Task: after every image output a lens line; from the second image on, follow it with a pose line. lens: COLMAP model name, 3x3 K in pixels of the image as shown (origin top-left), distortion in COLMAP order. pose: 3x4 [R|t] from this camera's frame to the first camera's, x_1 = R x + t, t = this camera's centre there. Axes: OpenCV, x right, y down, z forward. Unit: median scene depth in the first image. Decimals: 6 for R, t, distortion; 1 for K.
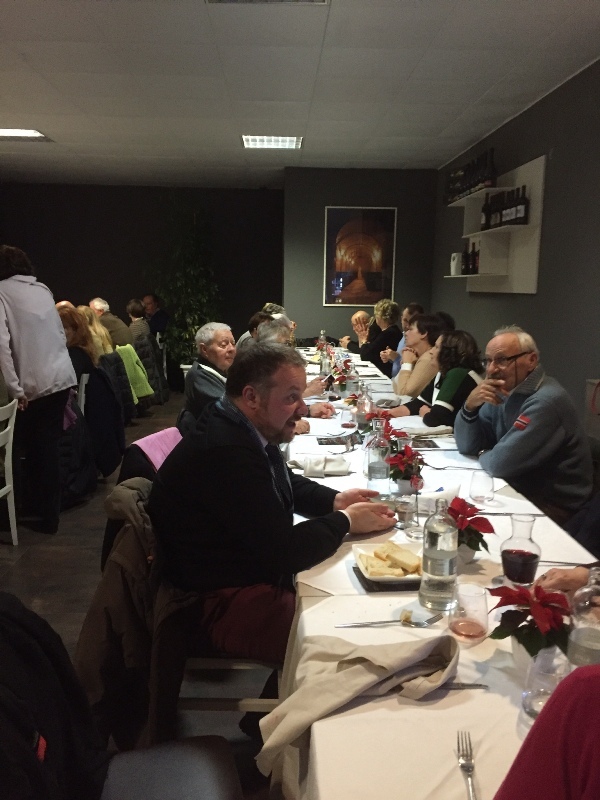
lens RADIAL K [[648.6, 0, 300.0], [0, 648.6, 400.0], [0, 0, 1]] dist [0.007167, 0.000199]
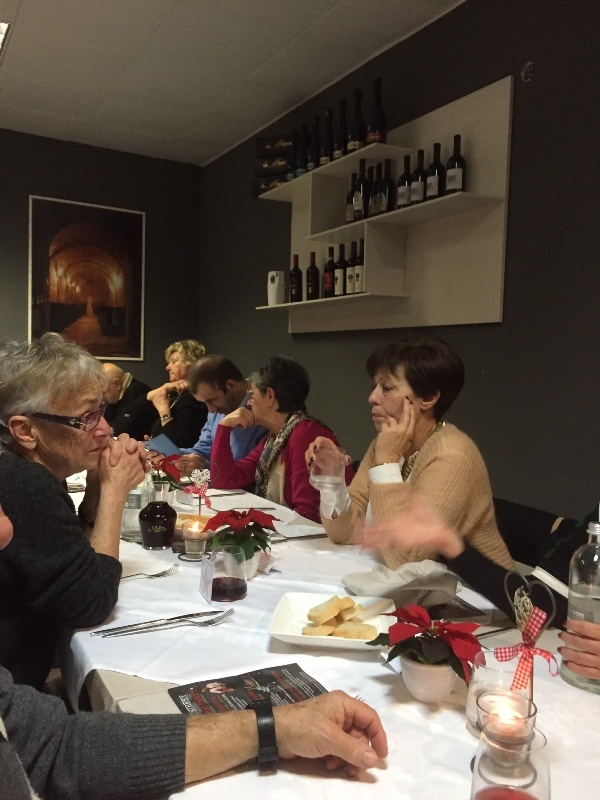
lens RADIAL K [[648.6, 0, 300.0], [0, 648.6, 400.0], [0, 0, 1]] dist [0.007167, 0.000199]
pose [[0.879935, -0.013333, 0.474908, -0.036189], [0.063146, 0.994020, -0.089093, -0.045302], [-0.470880, 0.108385, 0.875514, 0.451541]]
